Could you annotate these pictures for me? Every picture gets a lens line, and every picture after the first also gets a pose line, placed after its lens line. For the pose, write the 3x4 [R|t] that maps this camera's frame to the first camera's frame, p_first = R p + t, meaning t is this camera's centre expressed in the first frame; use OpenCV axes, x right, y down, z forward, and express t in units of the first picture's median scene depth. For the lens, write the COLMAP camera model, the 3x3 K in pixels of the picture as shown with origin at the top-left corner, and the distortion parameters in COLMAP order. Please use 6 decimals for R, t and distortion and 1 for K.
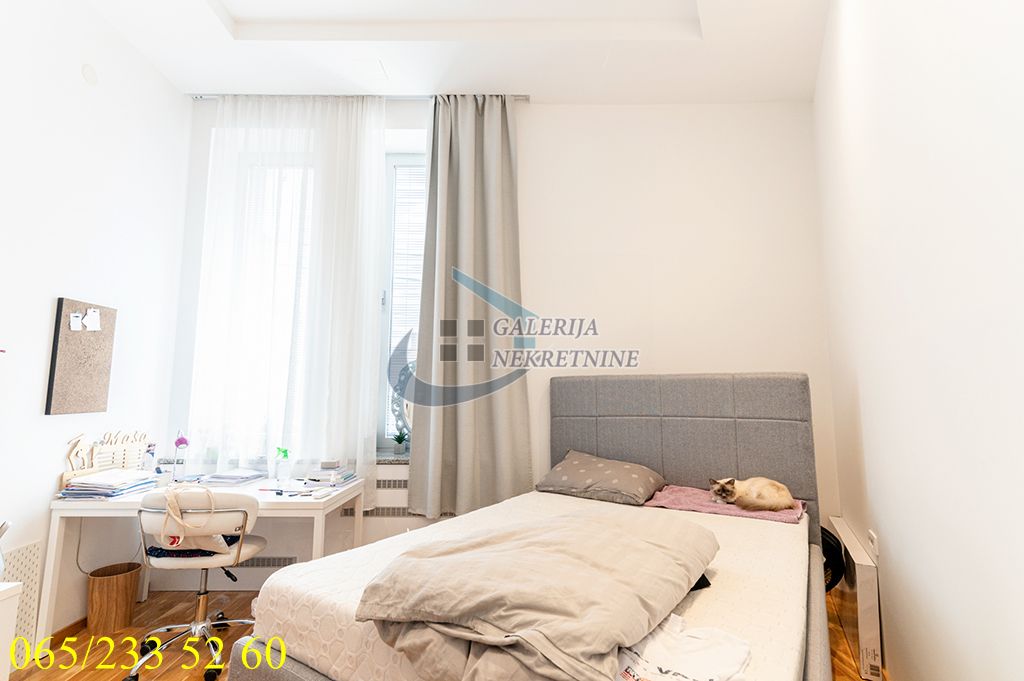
lens RADIAL K [[472.5, 0, 511.1], [0, 472.5, 339.4], [0, 0, 1]] dist [0.011923, 0.000187]
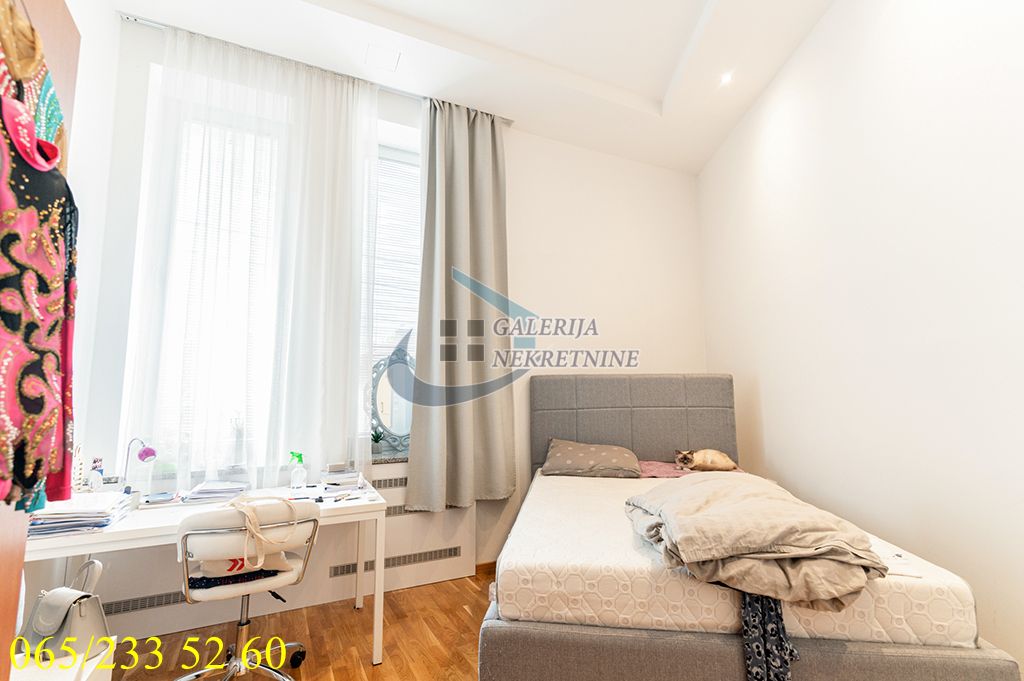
lens RADIAL K [[472.5, 0, 478.6], [0, 472.5, 339.8], [0, 0, 1]] dist [0.011923, 0.000187]
pose [[0.901235, 0.038325, 0.431632, -0.530579], [-0.040407, 0.999174, -0.004348, 0.003818], [-0.431442, -0.013523, 0.902039, 0.033987]]
